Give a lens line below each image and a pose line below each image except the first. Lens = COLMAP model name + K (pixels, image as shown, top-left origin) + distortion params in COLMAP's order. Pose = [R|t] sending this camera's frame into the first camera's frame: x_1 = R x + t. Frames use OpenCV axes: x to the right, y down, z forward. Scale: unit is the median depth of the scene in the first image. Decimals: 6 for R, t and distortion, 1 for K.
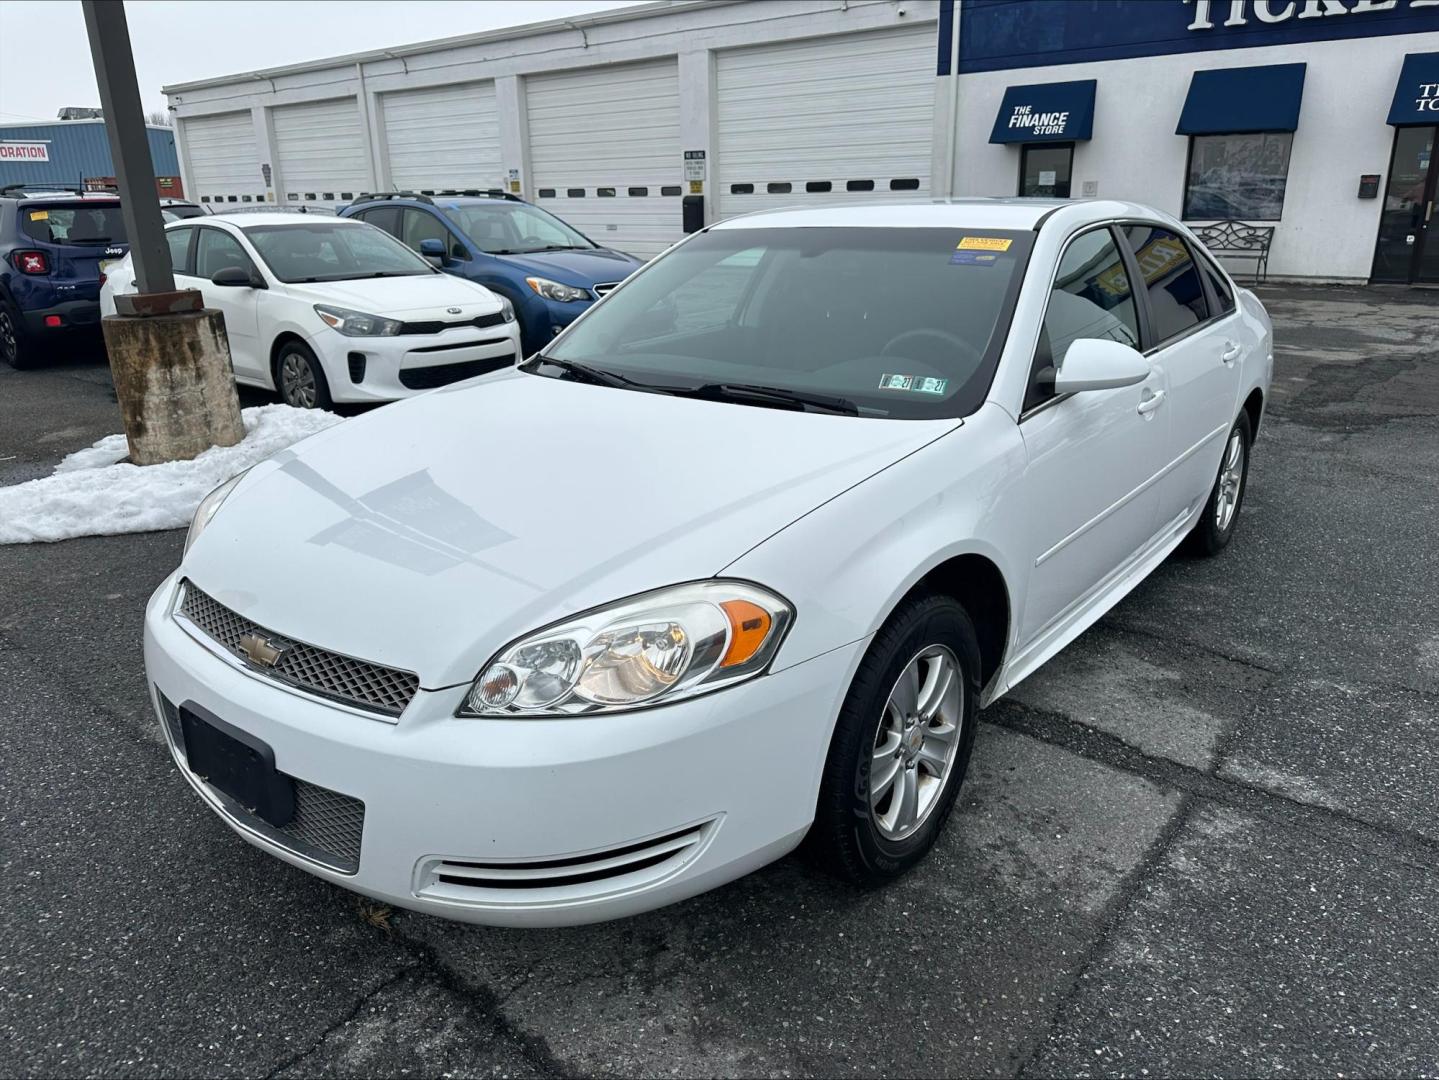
lens RADIAL K [[1020.0, 0, 722.3], [0, 1020.0, 549.7], [0, 0, 1]] dist [0.019400, -0.023592]
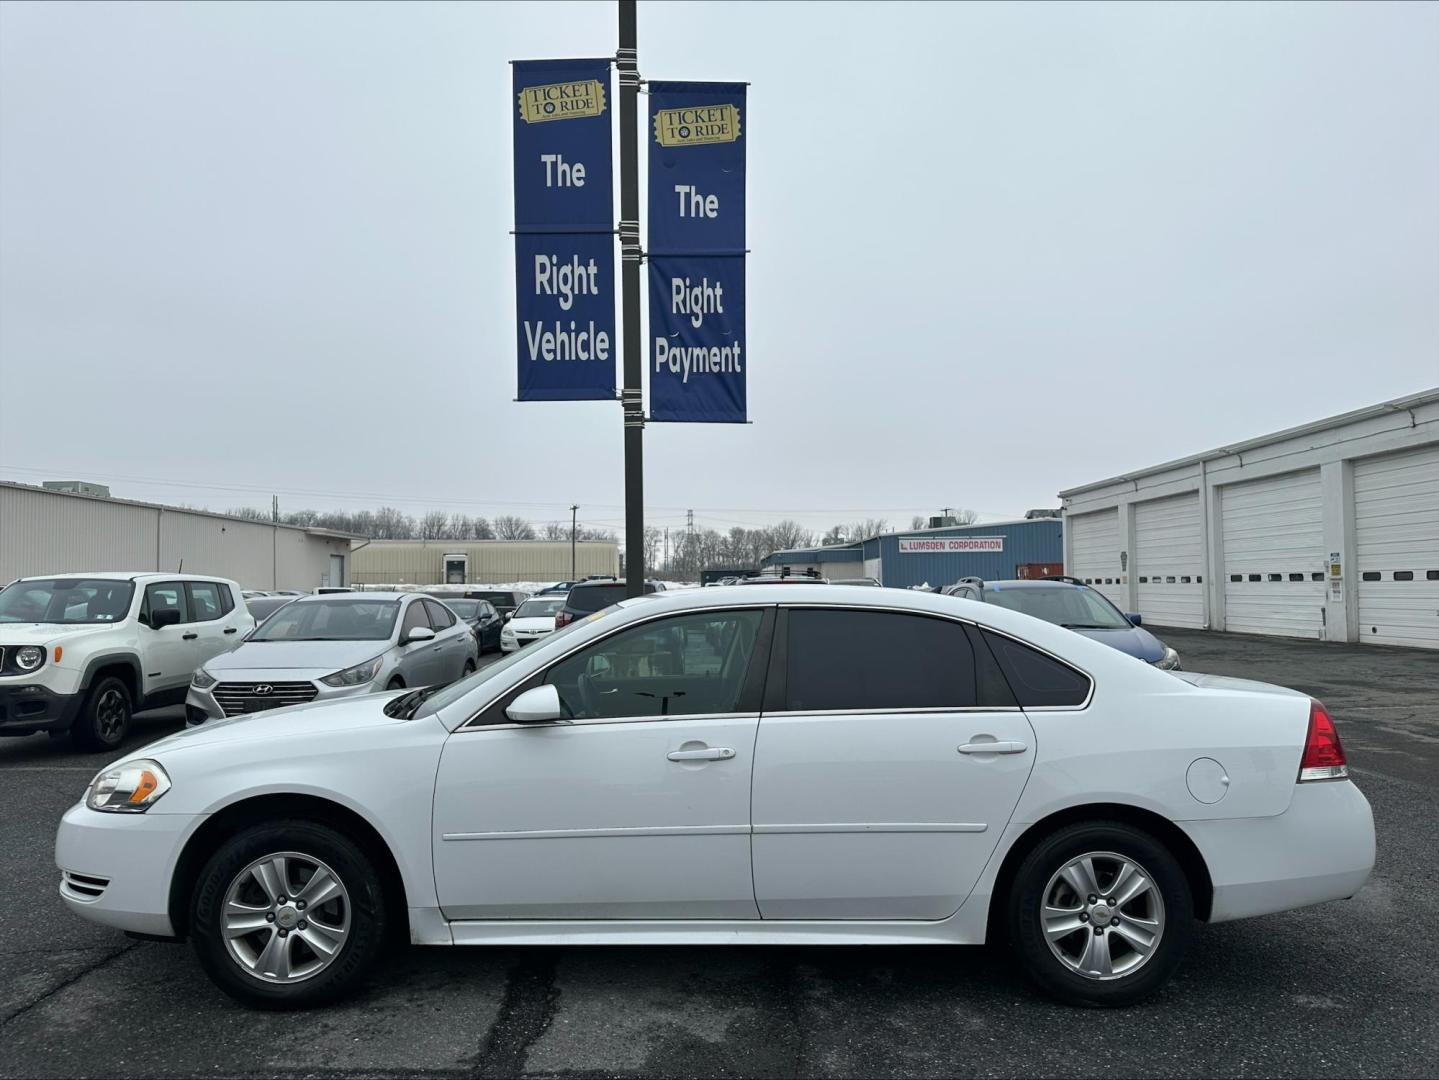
lens RADIAL K [[1020.0, 0, 707.5], [0, 1020.0, 567.2], [0, 0, 1]] dist [0.019400, -0.023592]
pose [[0.633967, -0.005524, -0.773340, 0.246962], [-0.255274, 0.942433, -0.216000, -0.019211], [0.730014, 0.334351, 0.596061, 0.049684]]
